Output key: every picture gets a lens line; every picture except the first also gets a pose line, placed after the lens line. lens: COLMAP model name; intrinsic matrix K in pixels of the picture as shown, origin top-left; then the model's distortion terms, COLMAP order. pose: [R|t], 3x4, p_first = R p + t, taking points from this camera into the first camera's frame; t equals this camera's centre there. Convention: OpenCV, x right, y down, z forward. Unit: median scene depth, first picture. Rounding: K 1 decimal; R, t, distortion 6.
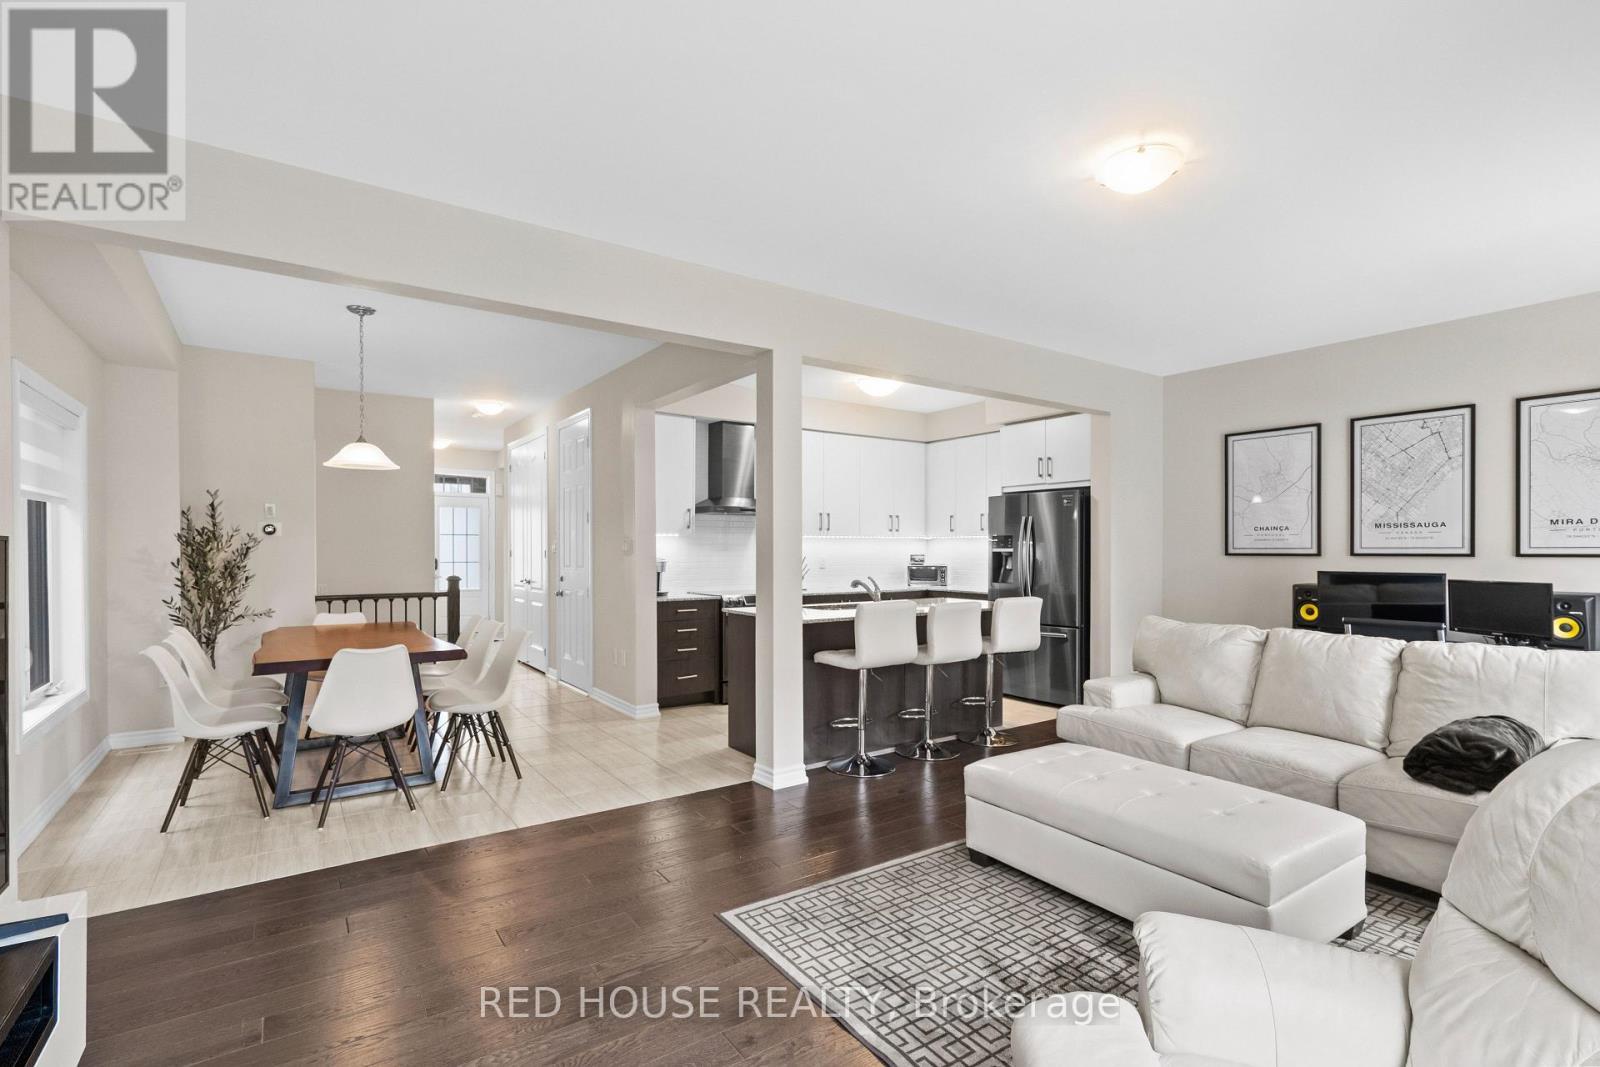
lens RADIAL K [[718.2, 0, 746.9], [0, 718.2, 540.6], [0, 0, 1]] dist [-0.001642, -0.000190]
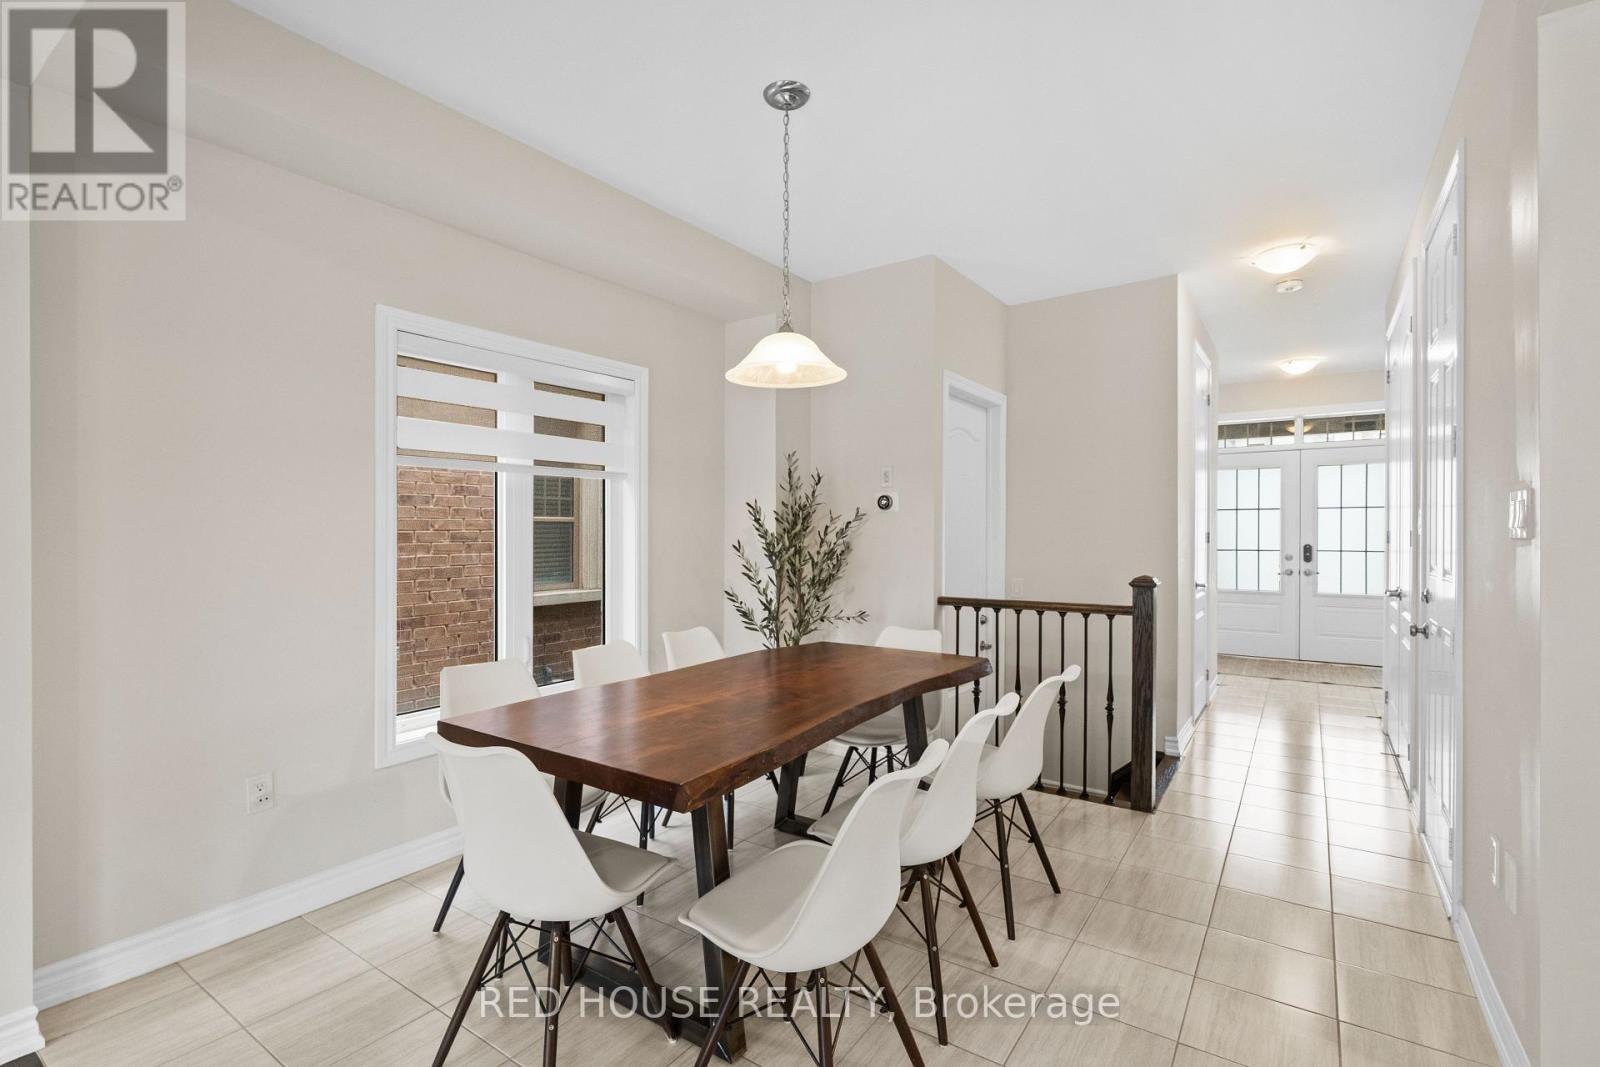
lens RADIAL K [[739.0, 0, 800.0], [0, 739.0, 533.5], [0, 0, 1]] dist [-0.001774, -0.000383]
pose [[0.391095, -0.004347, -0.920340, -0.005965], [0.013195, 0.999913, 0.000884, 0.013391], [0.920256, -0.012490, 0.391118, 0.572318]]
